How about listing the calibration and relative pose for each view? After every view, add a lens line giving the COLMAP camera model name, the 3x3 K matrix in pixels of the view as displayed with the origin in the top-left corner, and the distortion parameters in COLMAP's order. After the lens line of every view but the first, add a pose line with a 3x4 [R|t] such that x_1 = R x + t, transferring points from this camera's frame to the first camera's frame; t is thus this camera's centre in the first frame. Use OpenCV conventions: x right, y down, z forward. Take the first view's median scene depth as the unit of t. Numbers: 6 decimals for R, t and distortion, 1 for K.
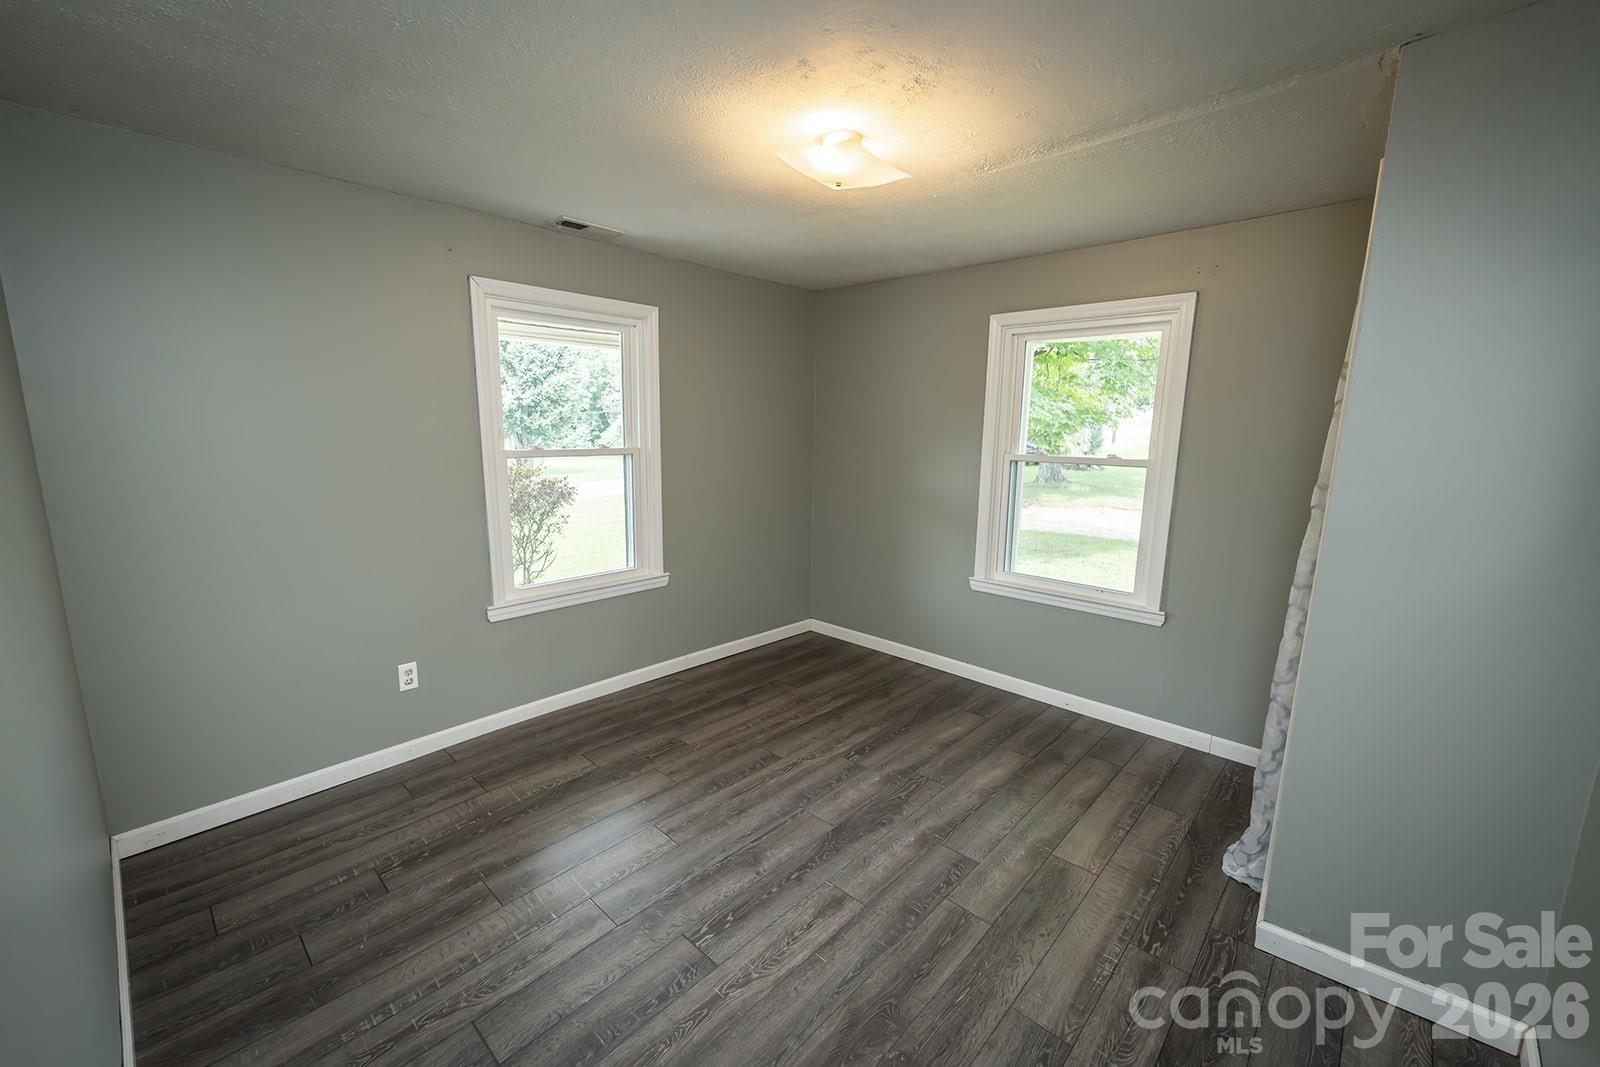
lens RADIAL K [[648.0, 0, 797.8], [0, 648.0, 537.4], [0, 0, 1]] dist [-0.000602, -0.000136]
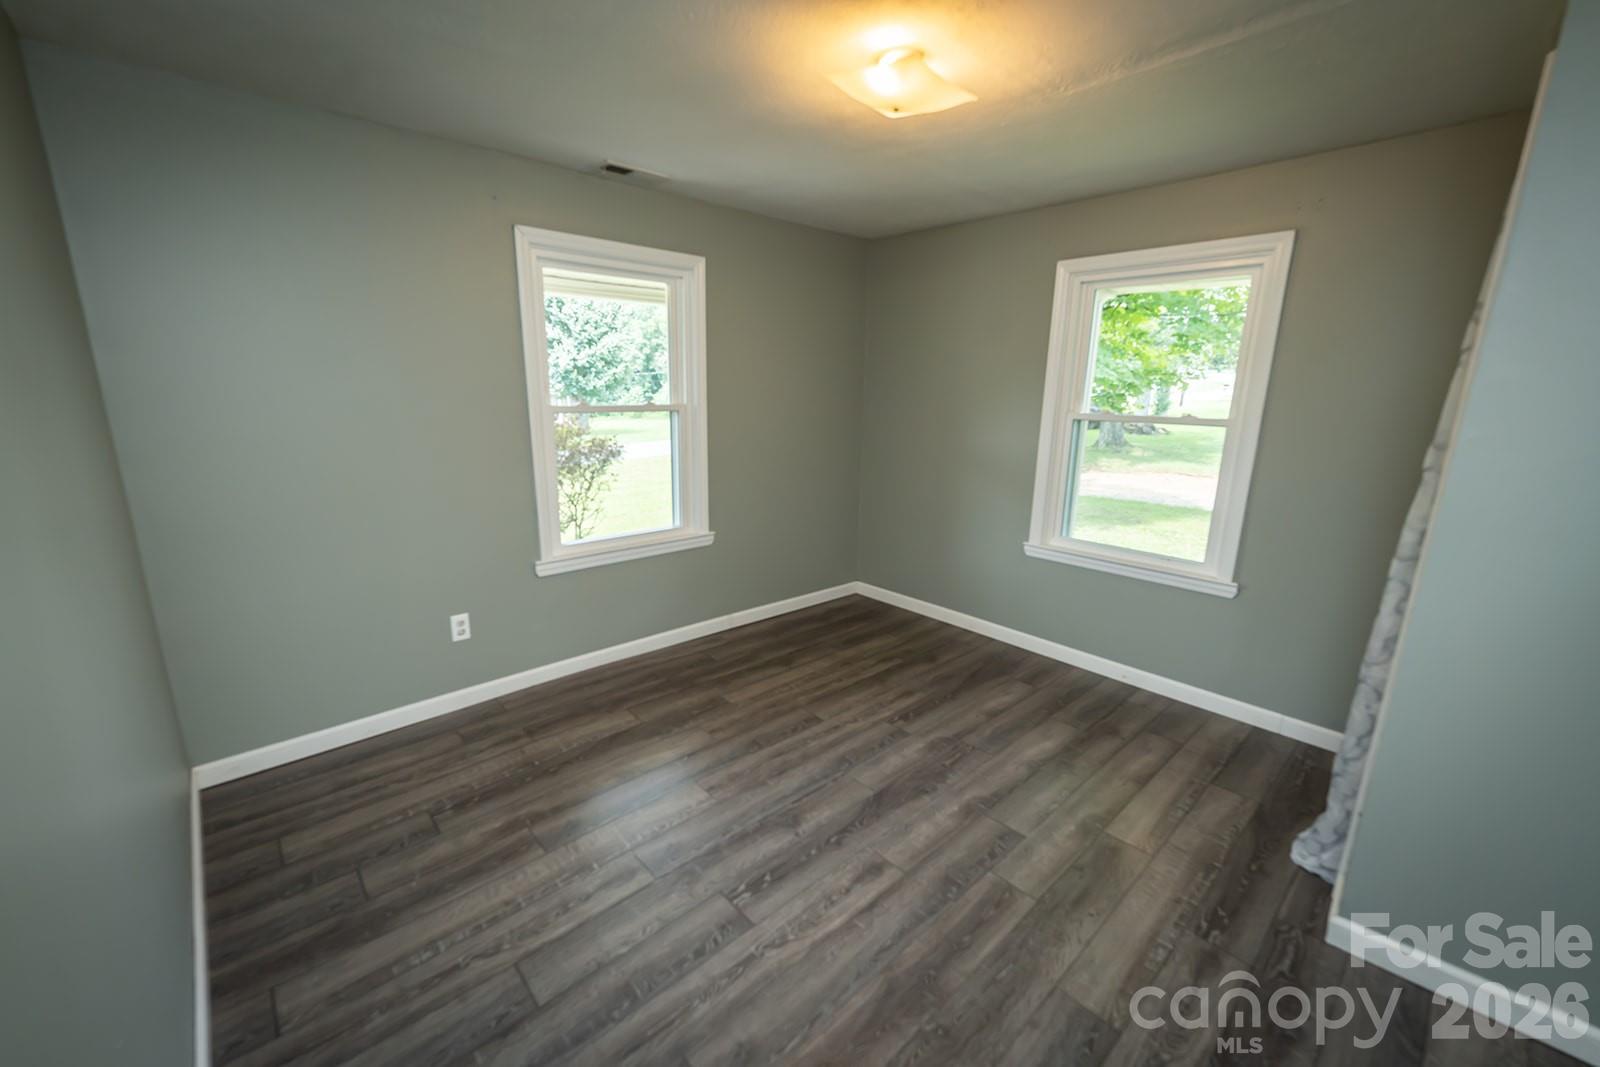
lens RADIAL K [[644.5, 0, 797.1], [0, 644.5, 538.9], [0, 0, 1]] dist [-0.001158, -0.000218]
pose [[0.996949, 0.019697, -0.075528, 0.003277], [-0.015152, 0.998066, 0.060292, 0.005781], [0.076569, -0.058964, 0.995319, 0.036226]]
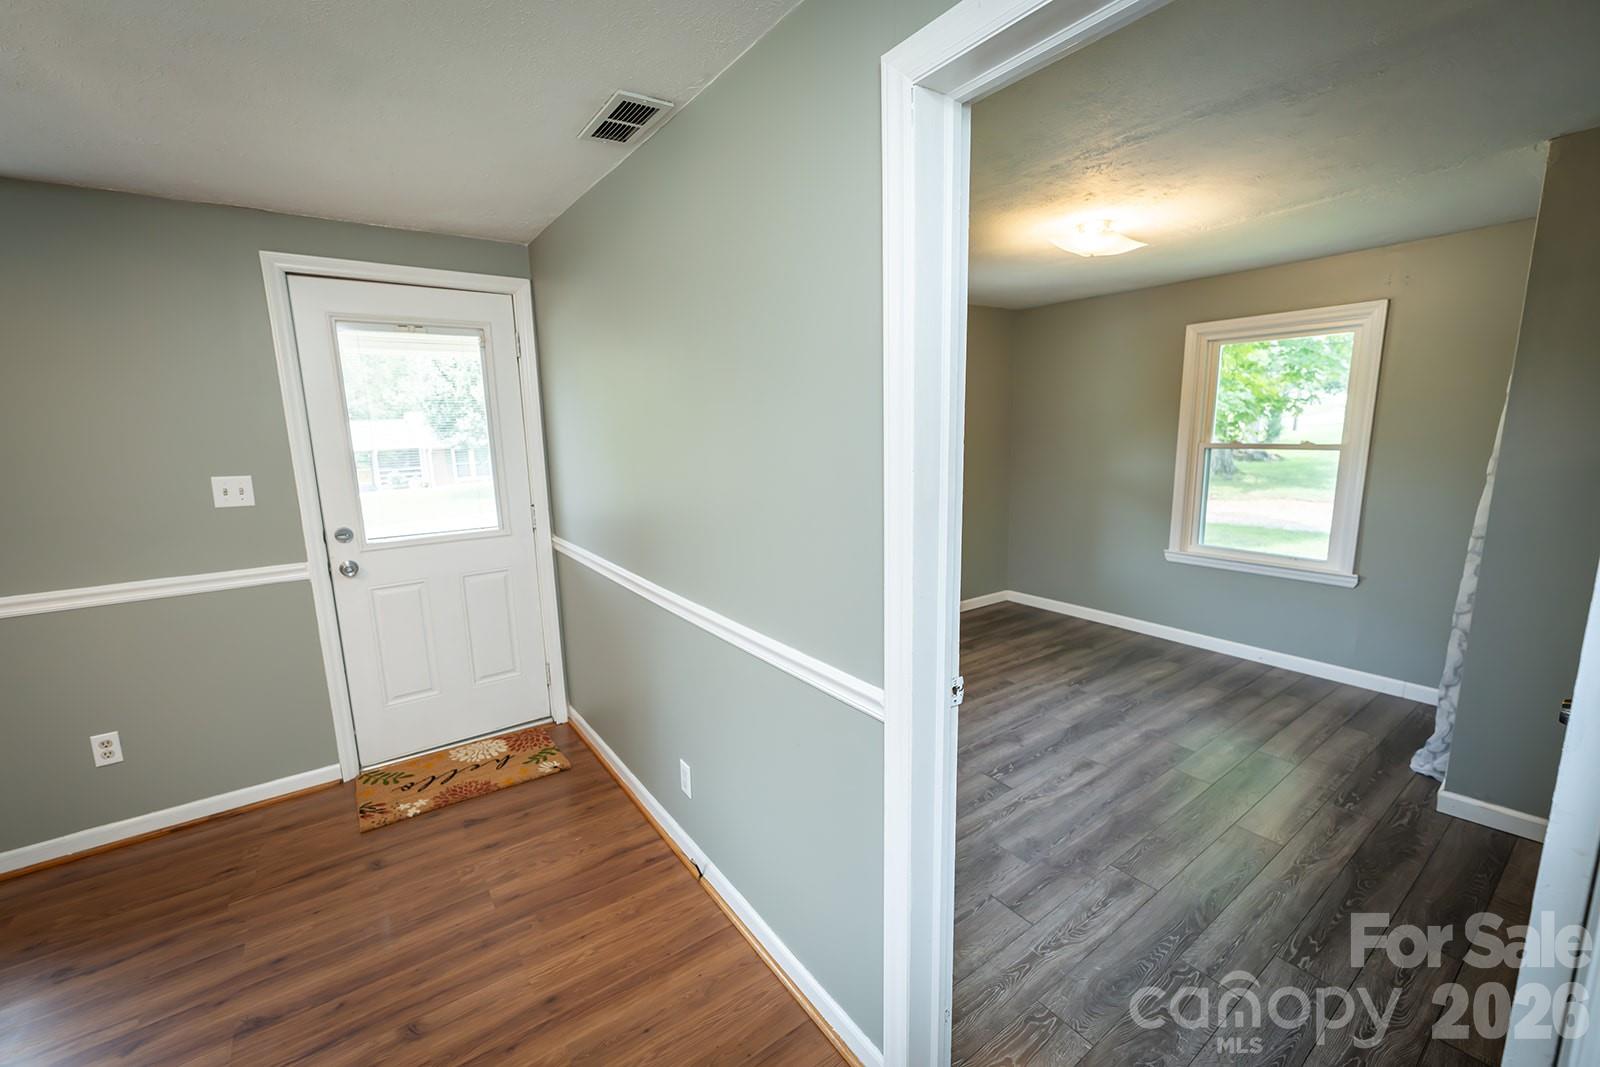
lens RADIAL K [[651.9, 0, 790.3], [0, 651.9, 537.0], [0, 0, 1]] dist [-0.001890, -0.000774]
pose [[0.979226, -0.000949, -0.202770, -0.211807], [0.000407, 0.999996, -0.002717, 0.056351], [0.202772, 0.002578, 0.979223, -0.382233]]
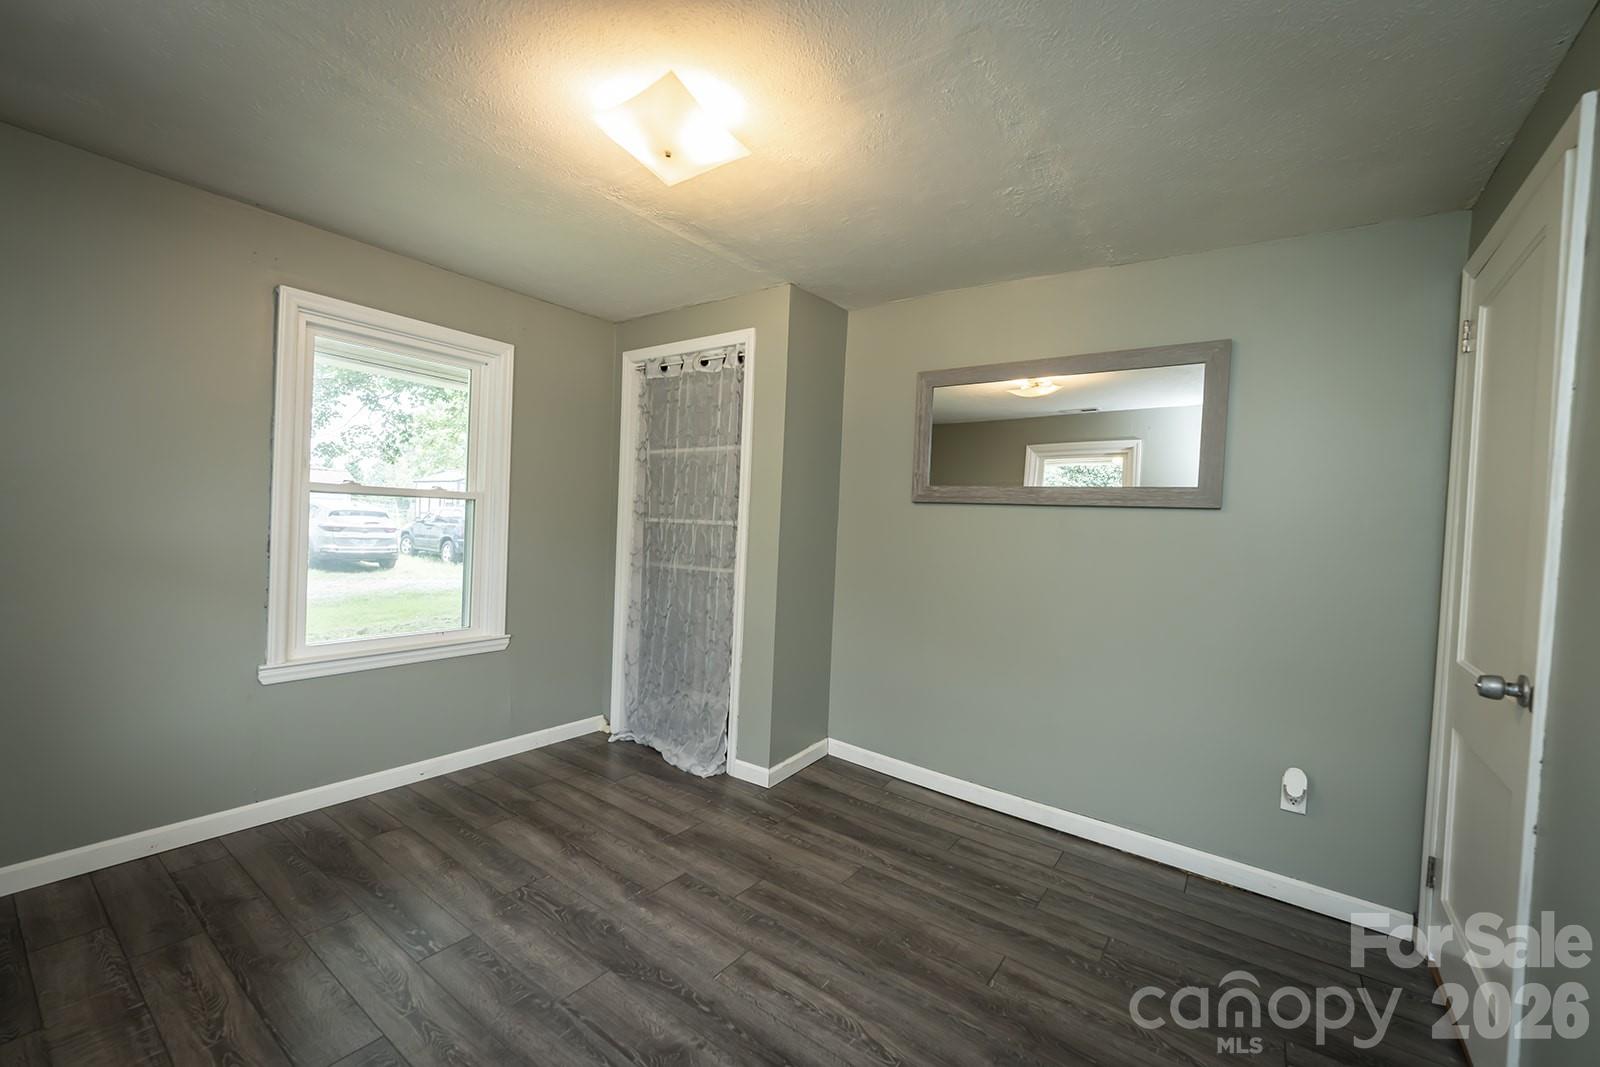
lens RADIAL K [[648.4, 0, 781.6], [0, 648.4, 534.5], [0, 0, 1]] dist [0.009450, -0.000264]
pose [[-0.105298, -0.039309, 0.993663, -0.602681], [0.132049, 0.989817, 0.053150, -0.049728], [-0.985634, 0.136809, -0.099035, 0.720279]]
